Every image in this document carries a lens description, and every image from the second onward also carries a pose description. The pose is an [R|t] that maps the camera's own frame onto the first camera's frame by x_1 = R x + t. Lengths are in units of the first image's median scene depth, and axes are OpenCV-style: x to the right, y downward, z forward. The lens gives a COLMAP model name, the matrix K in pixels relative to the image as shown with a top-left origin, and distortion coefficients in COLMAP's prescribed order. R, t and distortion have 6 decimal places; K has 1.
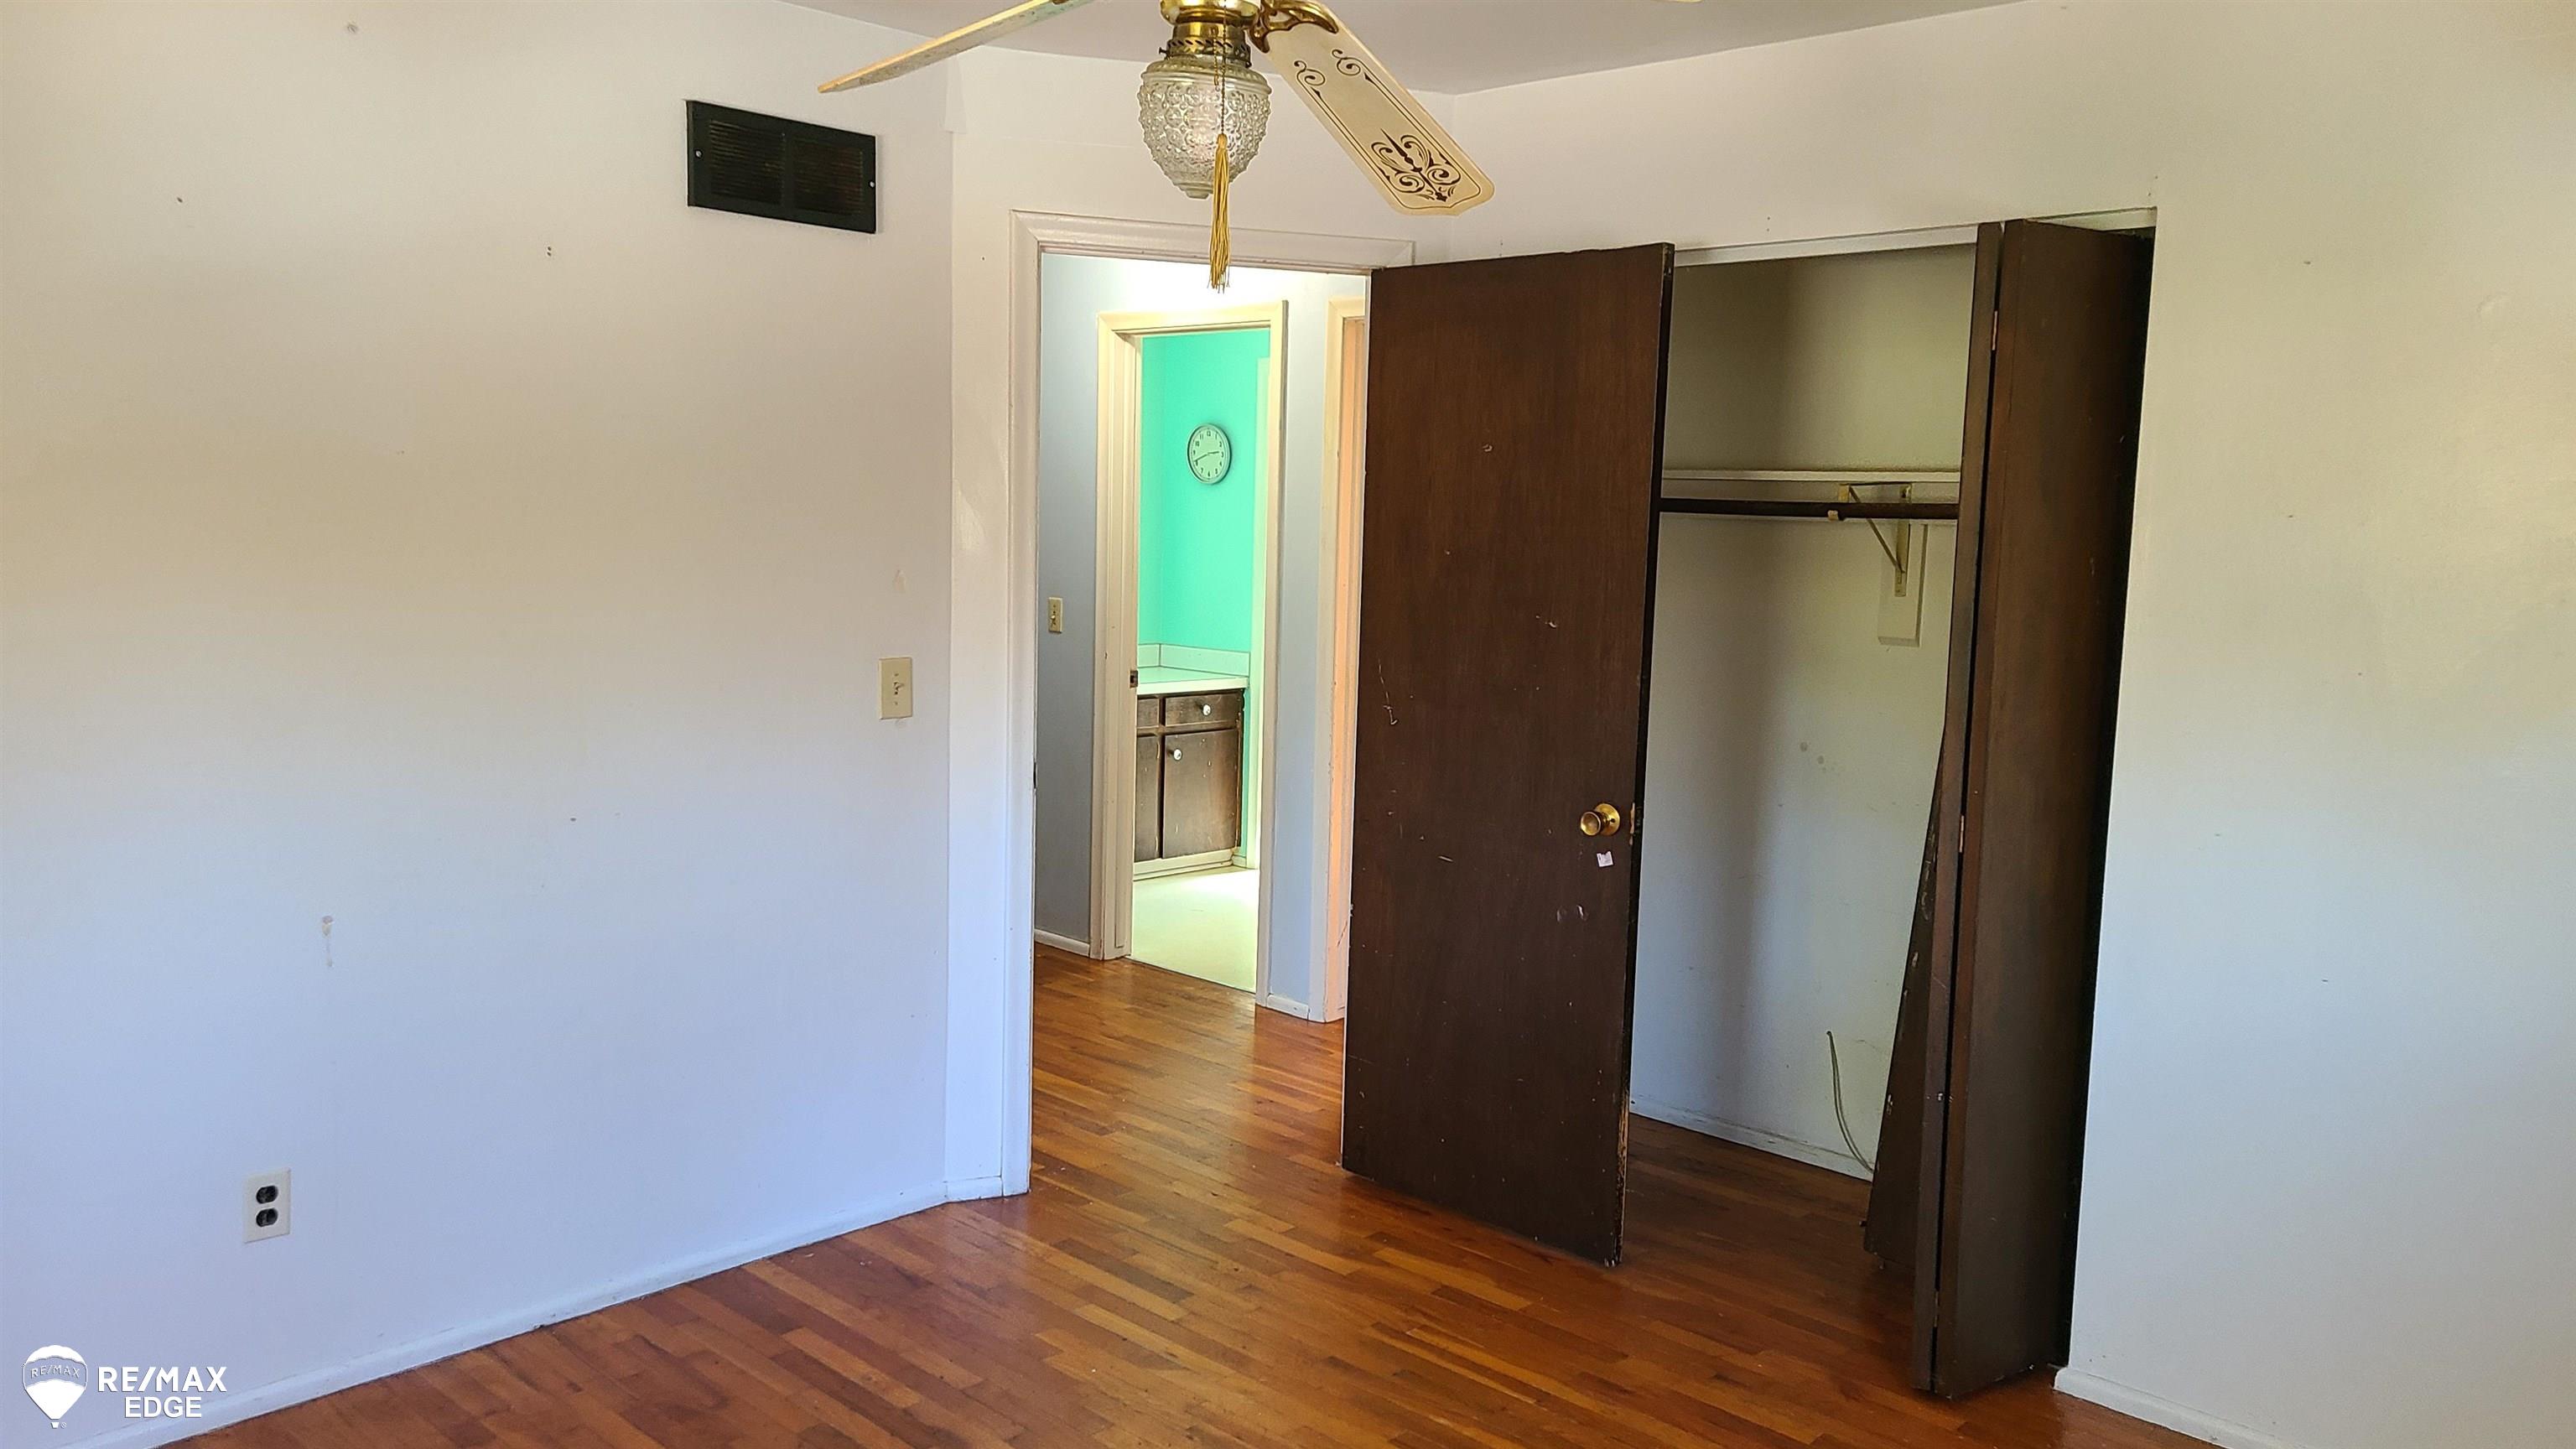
lens RADIAL K [[1920.4, 0, 1297.0], [0, 1920.4, 720.2], [0, 0, 1]] dist [0.067647, -0.042031]
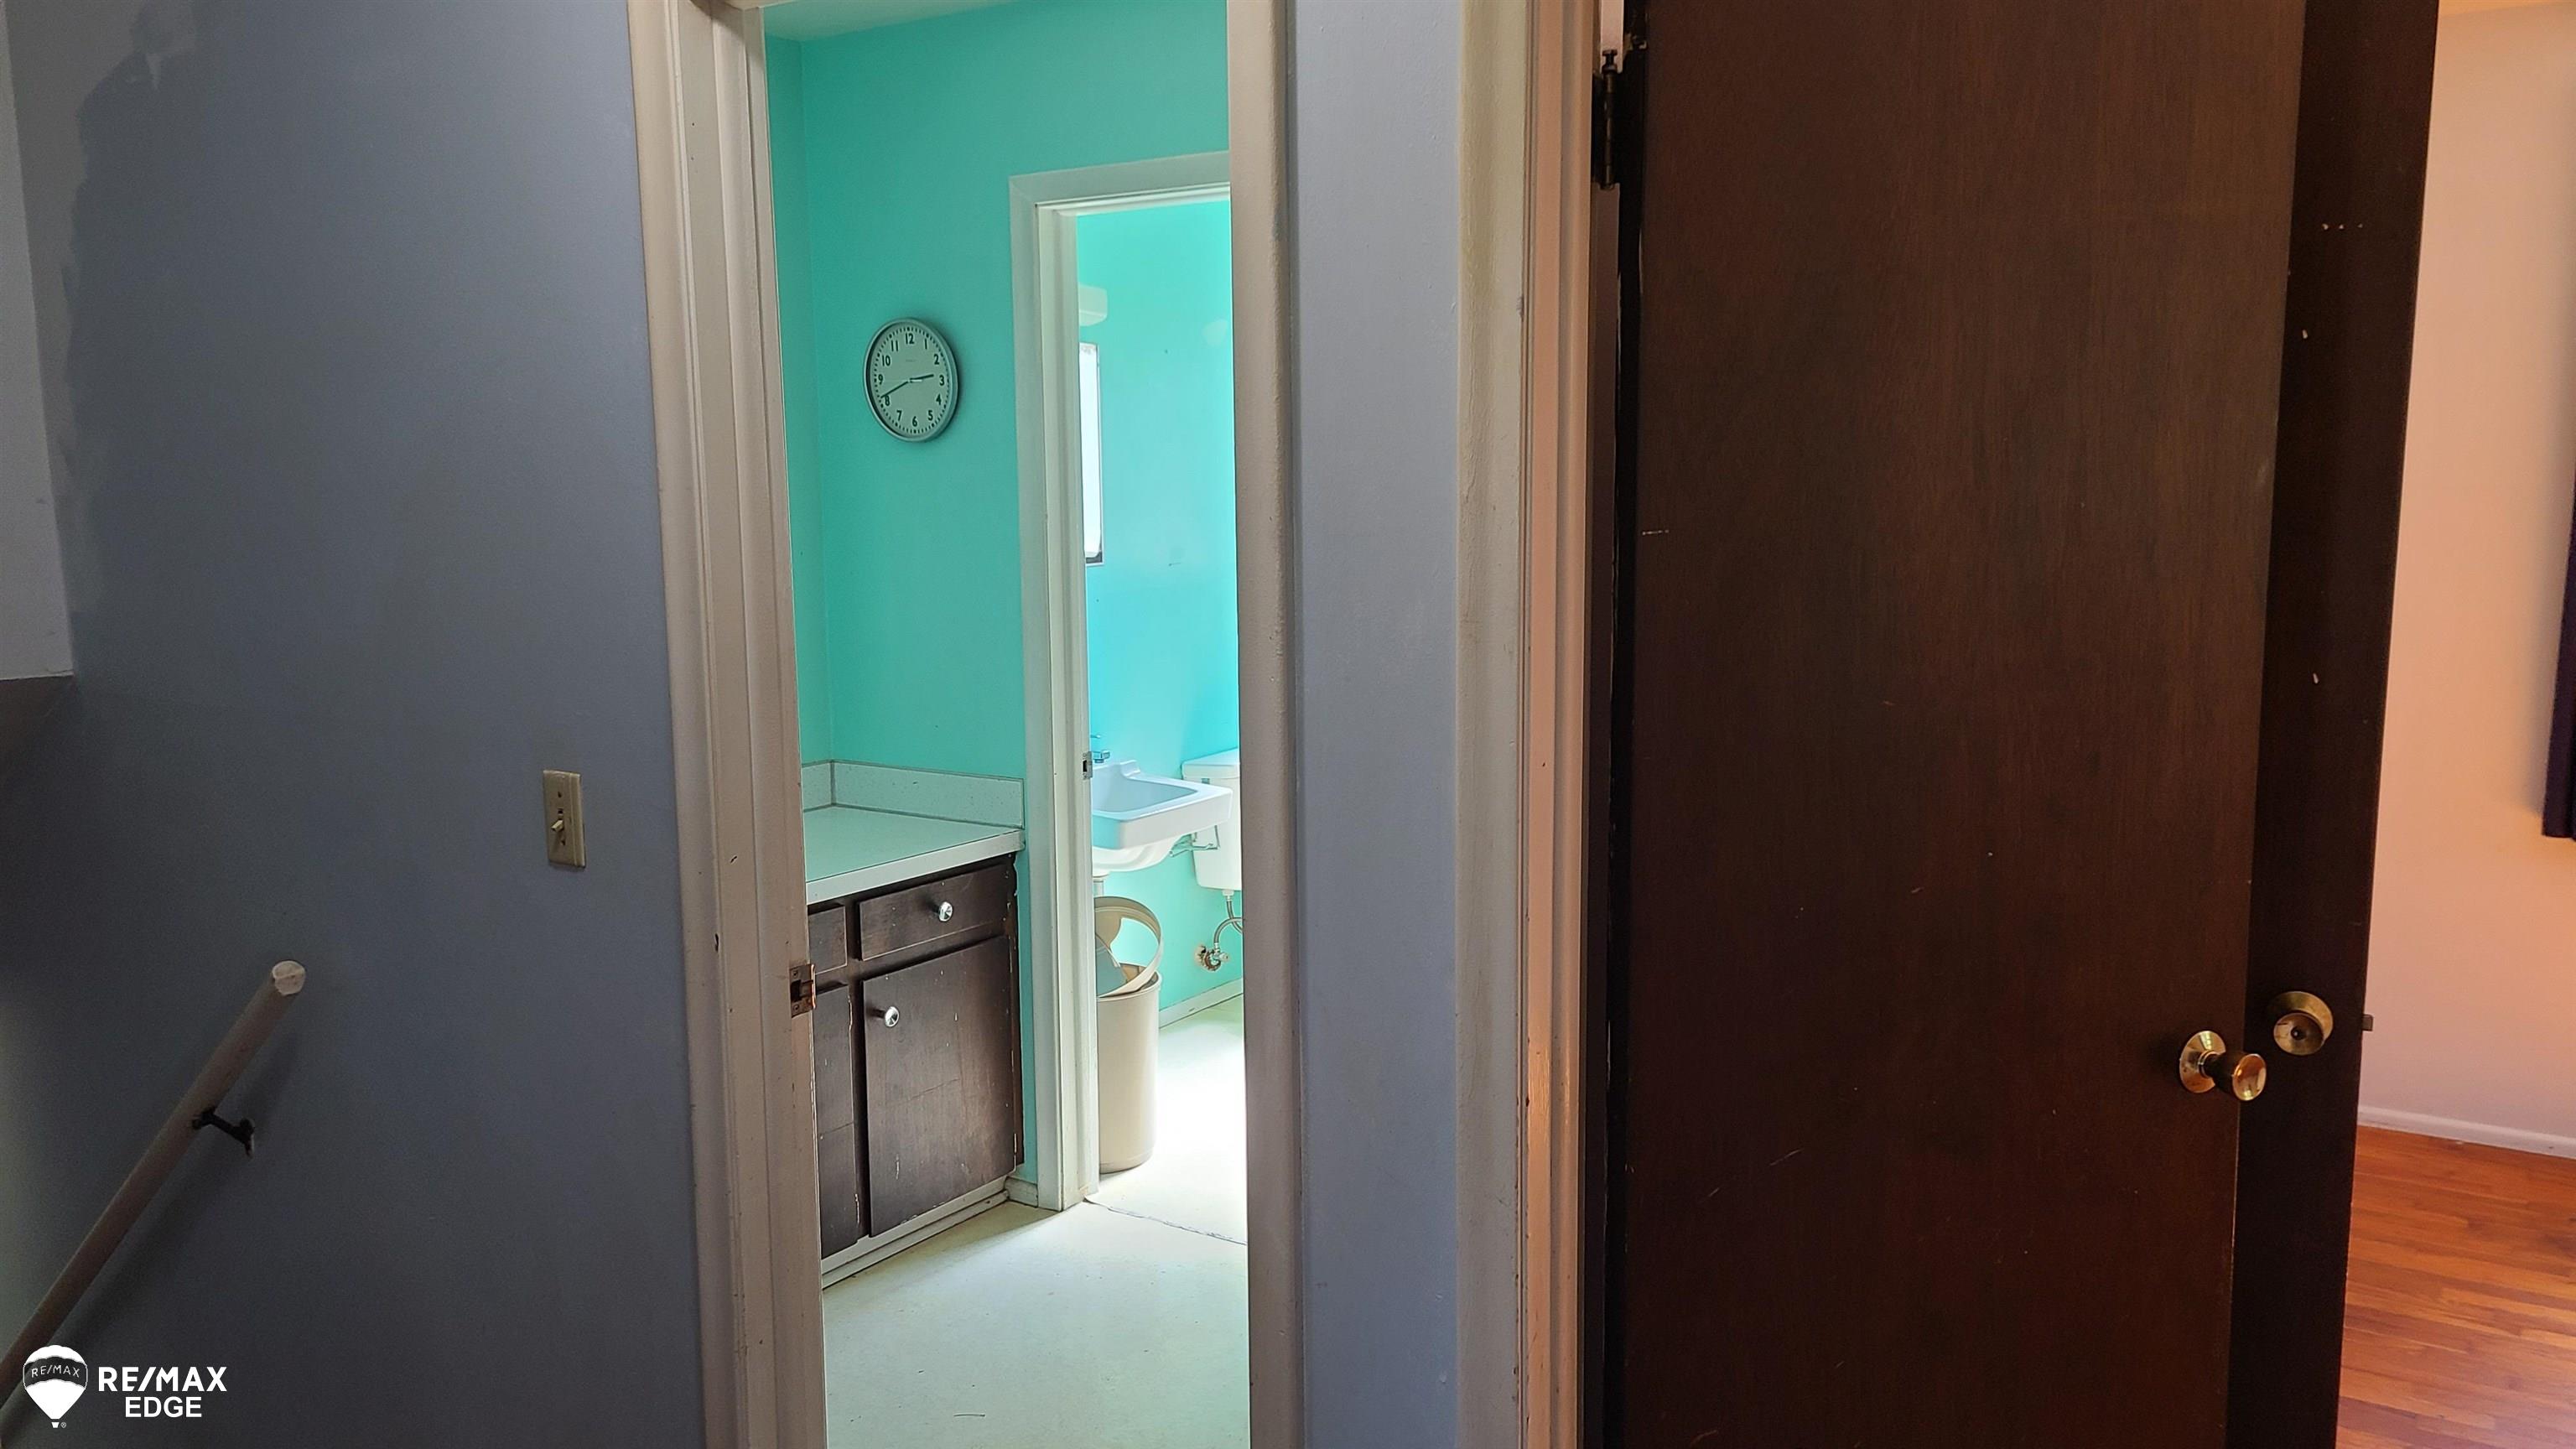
lens RADIAL K [[1920.4, 0, 1269.1], [0, 1920.4, 727.1], [0, 0, 1]] dist [0.067647, -0.042031]
pose [[0.983001, -0.061537, 0.172982, -0.048009], [0.059794, 0.998094, 0.015279, -0.053752], [-0.173592, -0.004676, 0.984807, 0.513106]]
